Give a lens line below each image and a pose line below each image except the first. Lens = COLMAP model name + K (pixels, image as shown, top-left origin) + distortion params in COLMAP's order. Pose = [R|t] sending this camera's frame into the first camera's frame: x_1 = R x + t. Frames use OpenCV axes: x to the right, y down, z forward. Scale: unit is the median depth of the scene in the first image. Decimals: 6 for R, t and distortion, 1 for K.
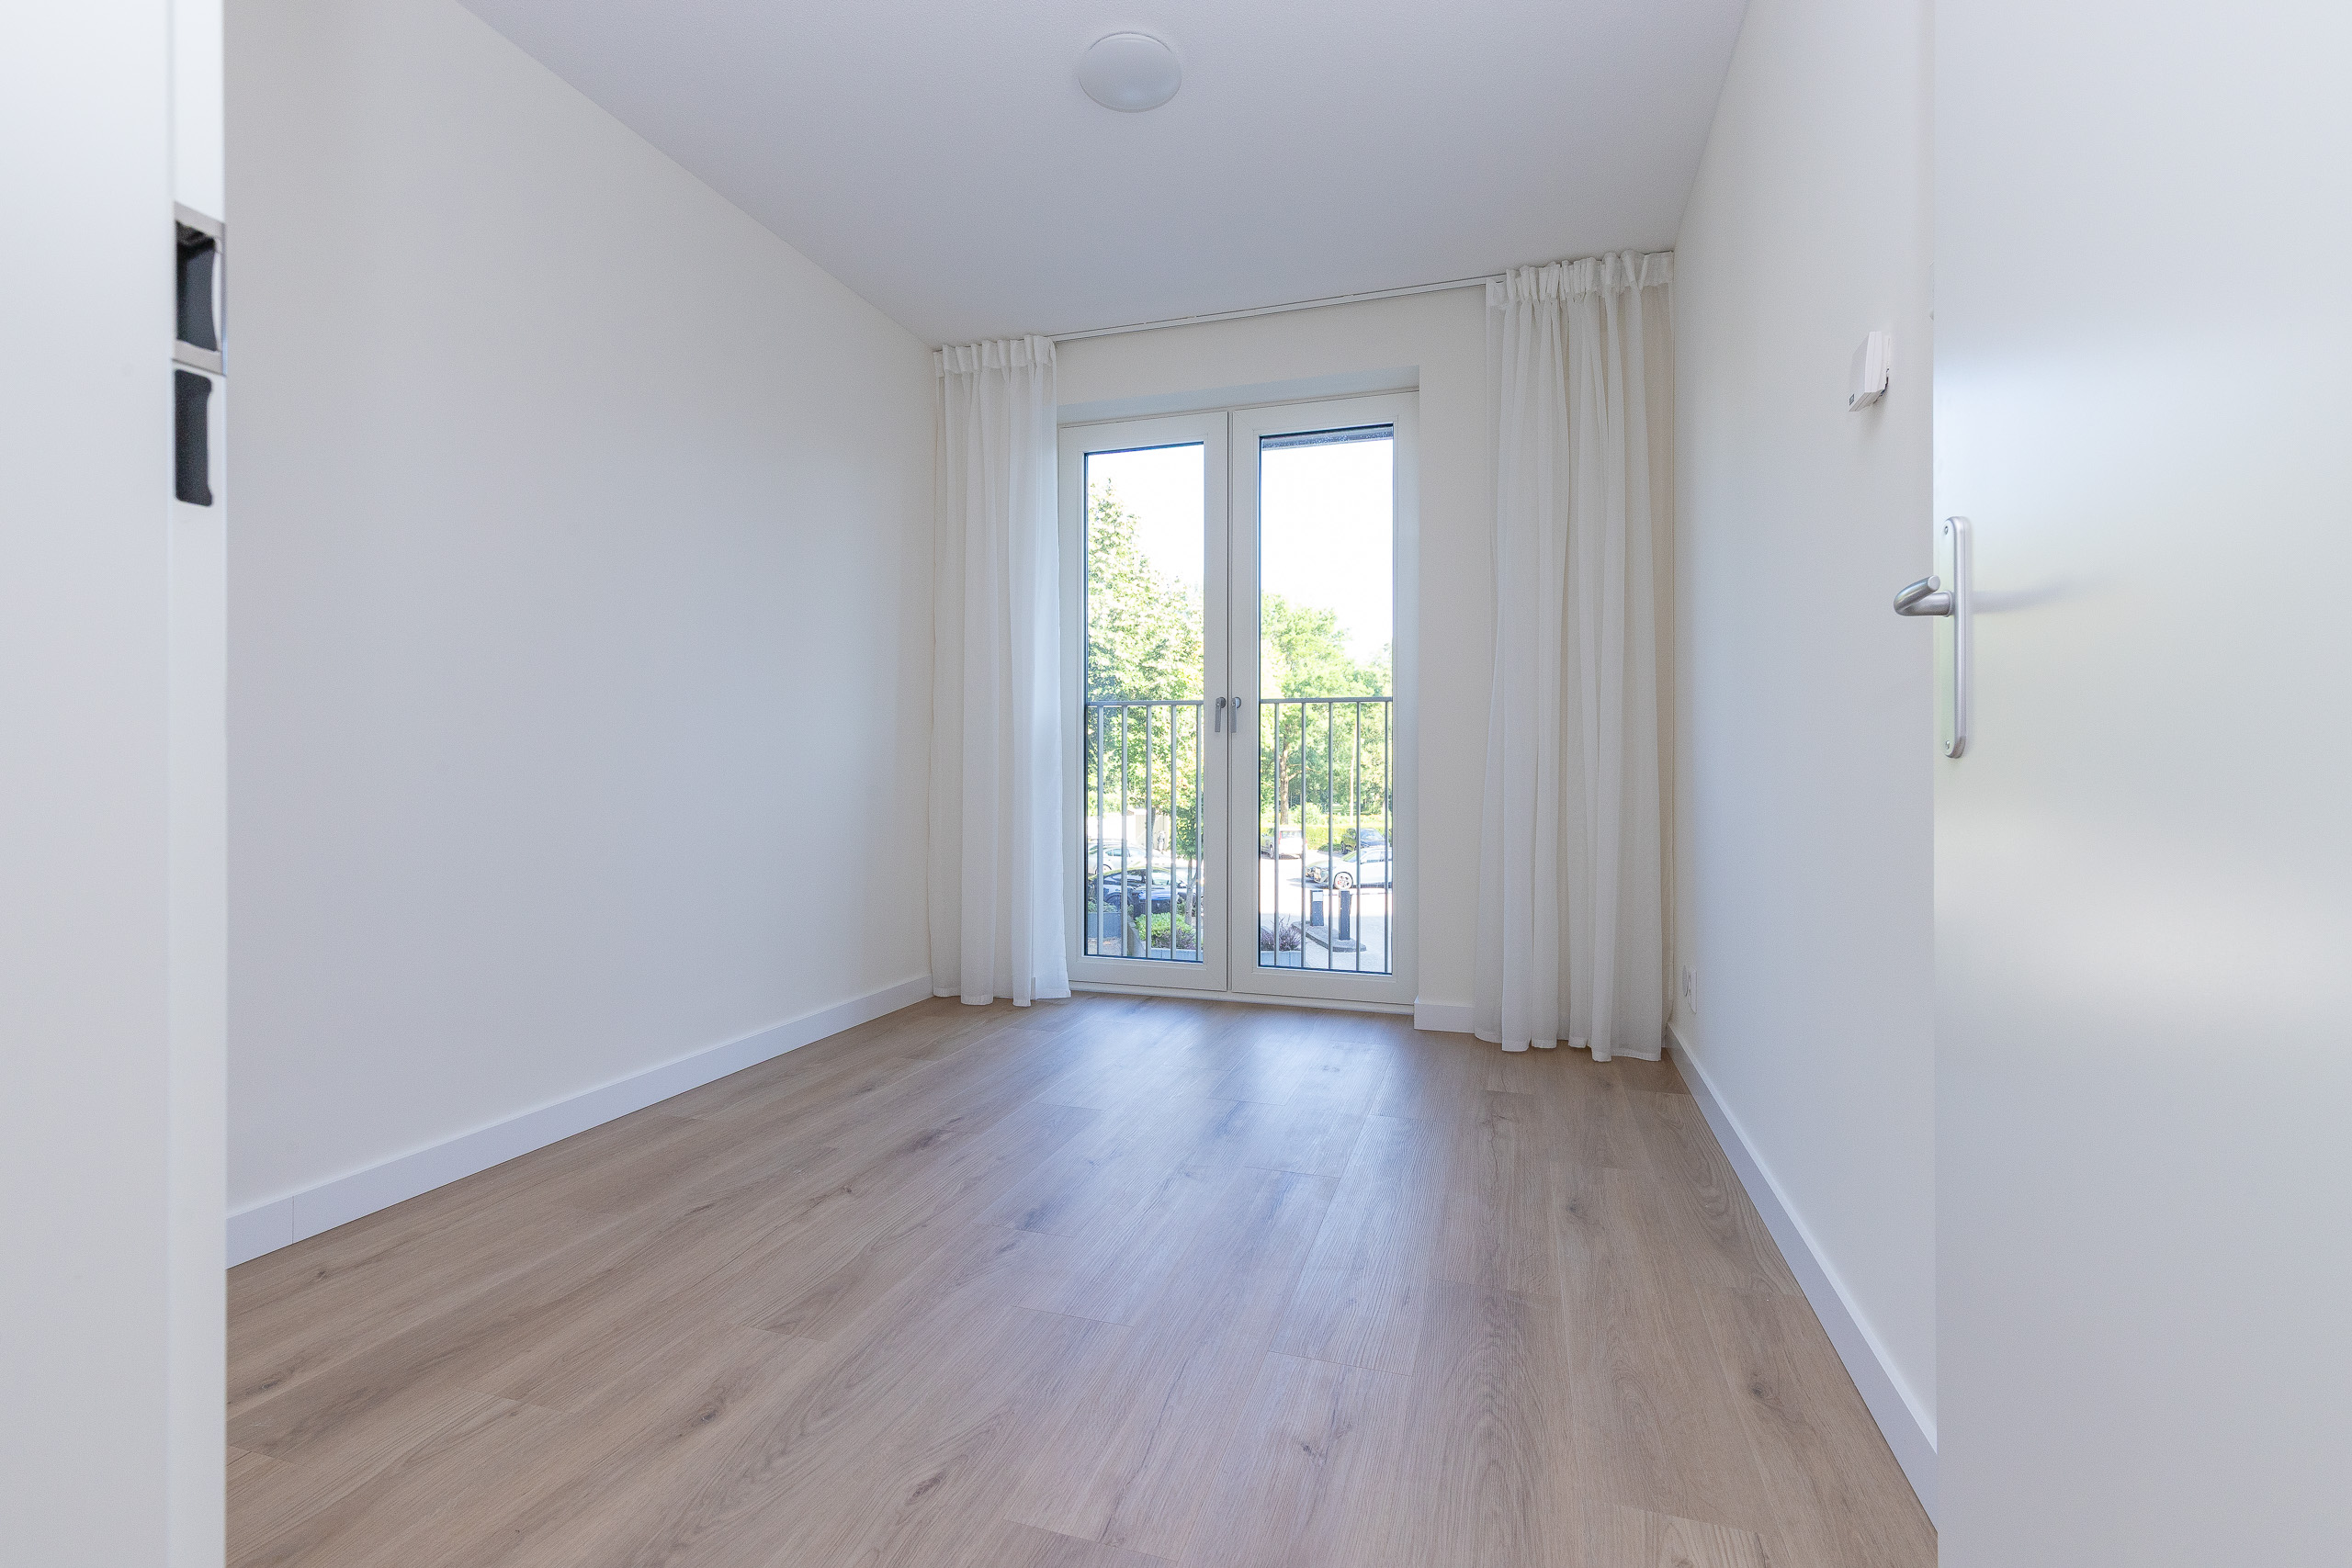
lens RADIAL K [[1050.0, 0, 1196.5], [0, 1050.0, 797.7], [0, 0, 1]] dist [0.008397, -0.000184]
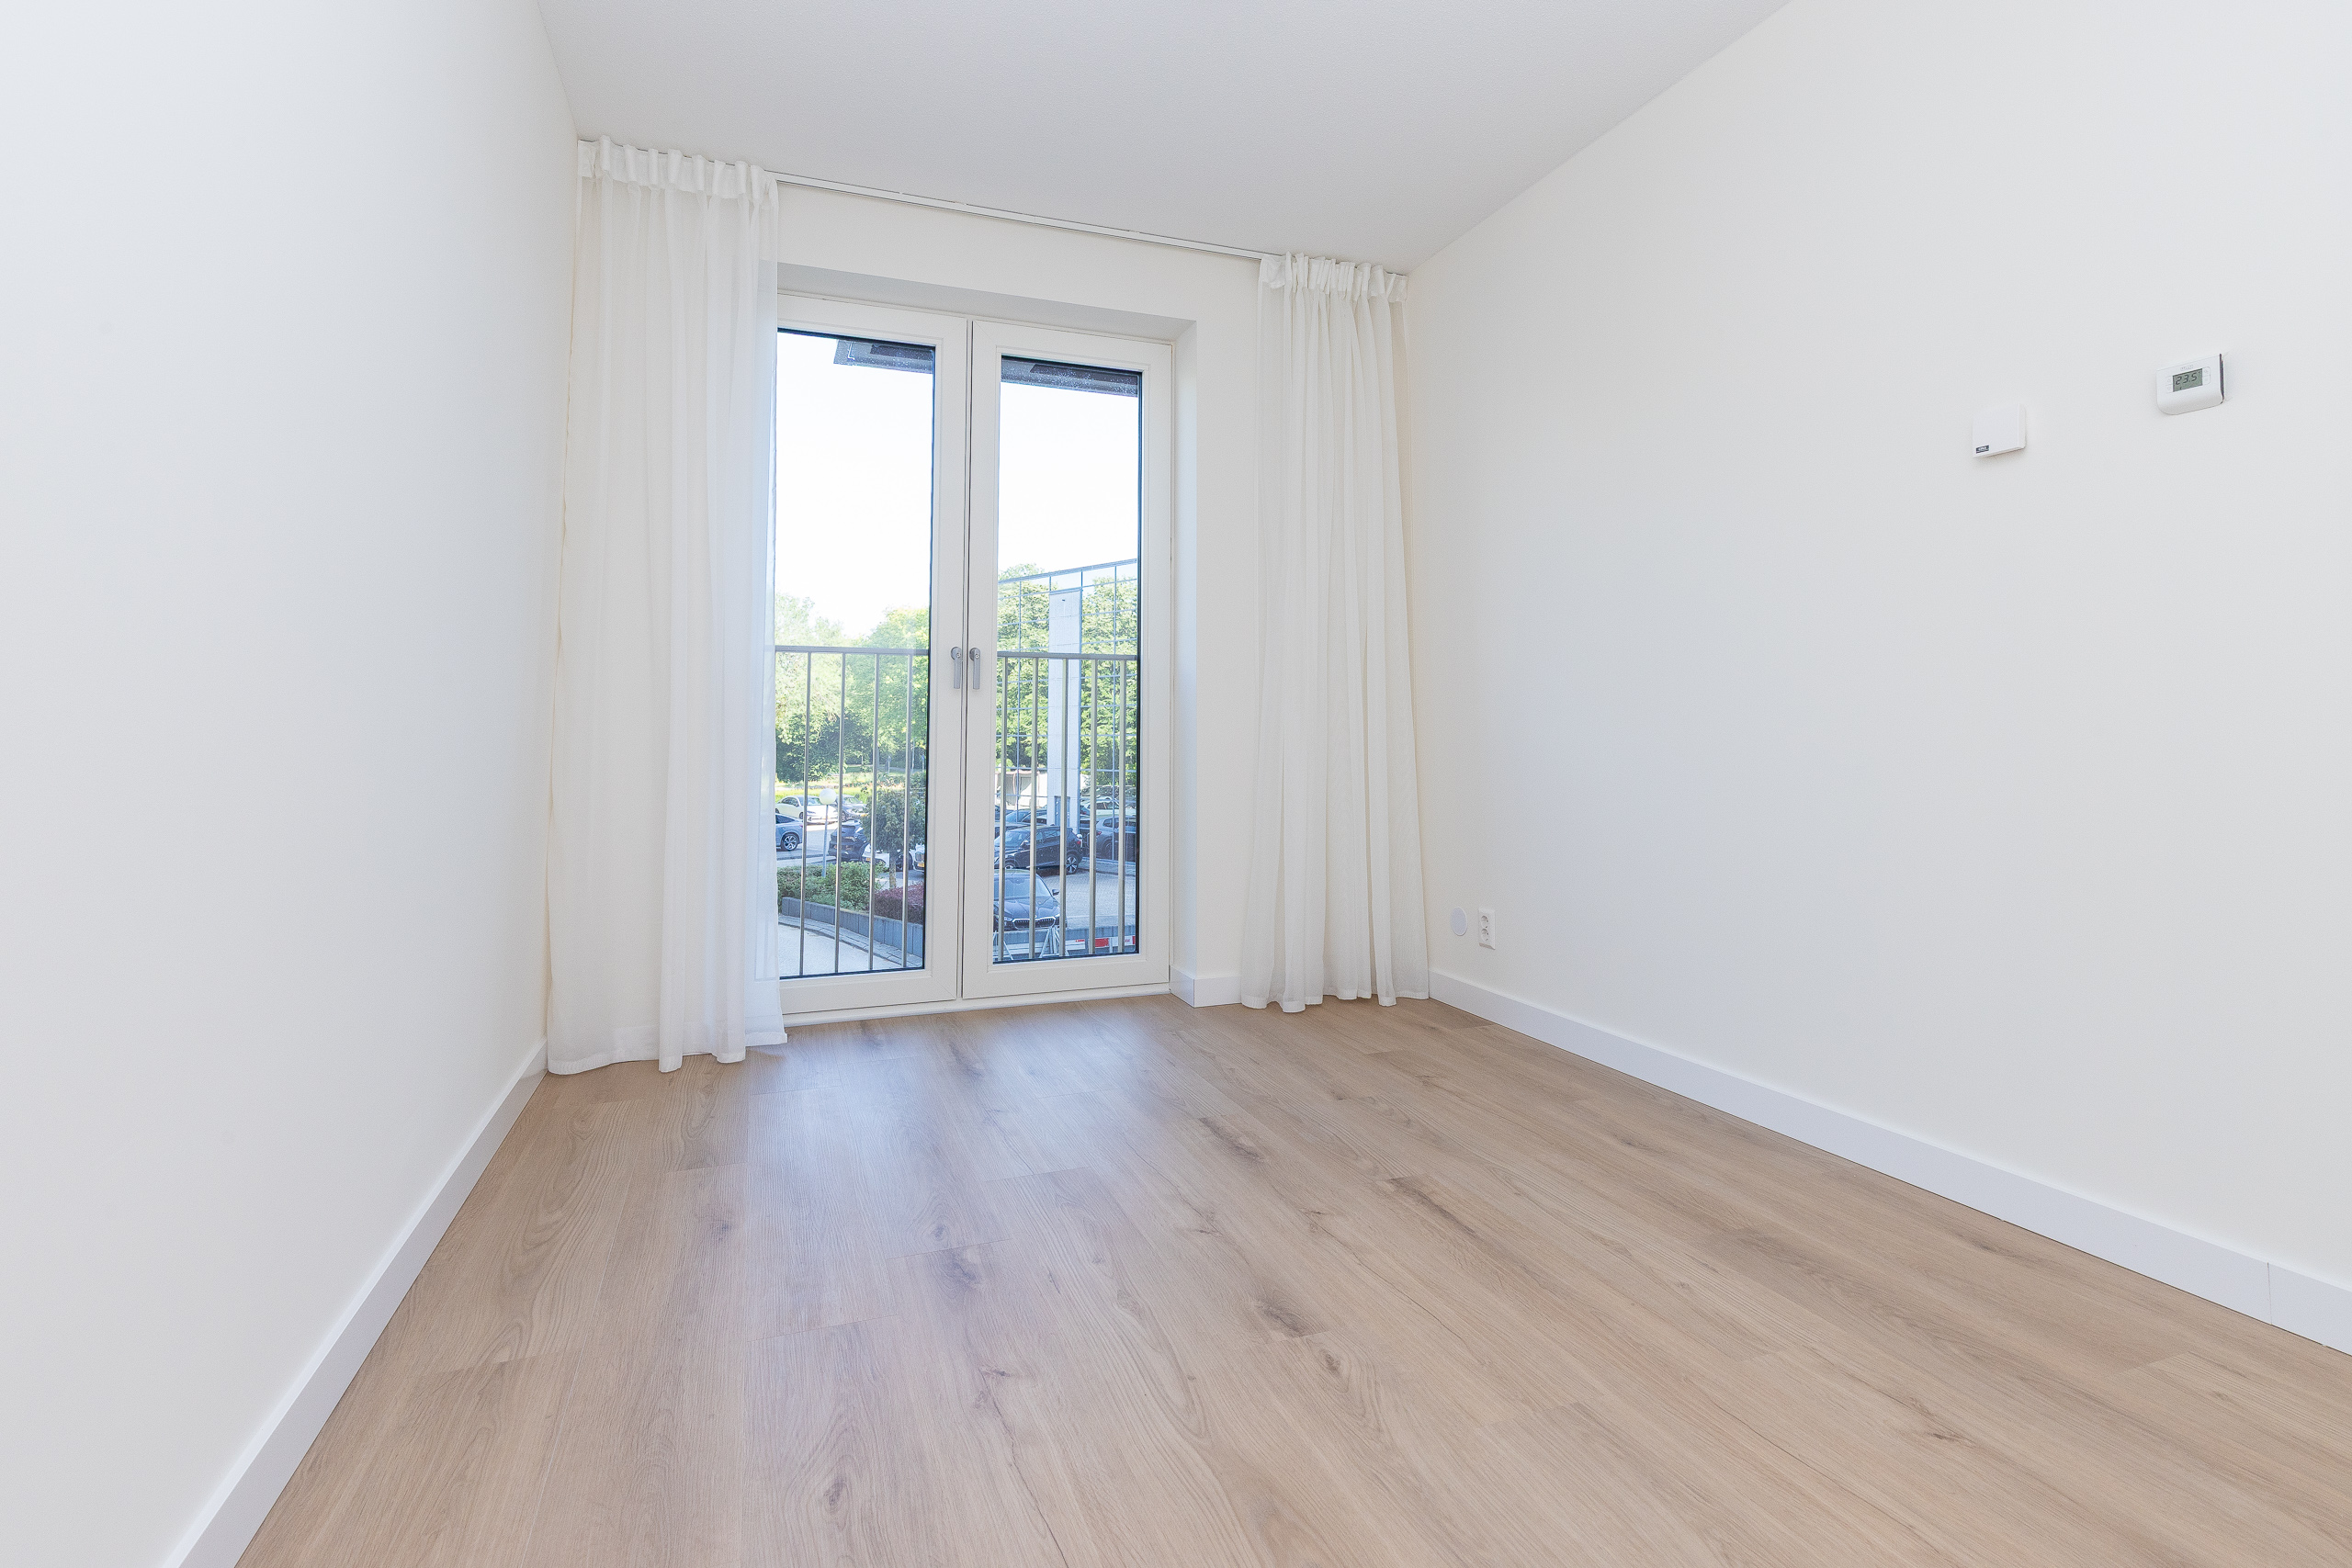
lens RADIAL K [[1082.2, 0, 1176.2], [0, 1082.2, 690.4], [0, 0, 1]] dist [0.002859, 0.000530]
pose [[0.795403, 0.020837, 0.605722, -0.442245], [0.018386, 0.998119, -0.058478, -0.007768], [-0.605802, 0.057650, 0.793524, 0.246754]]
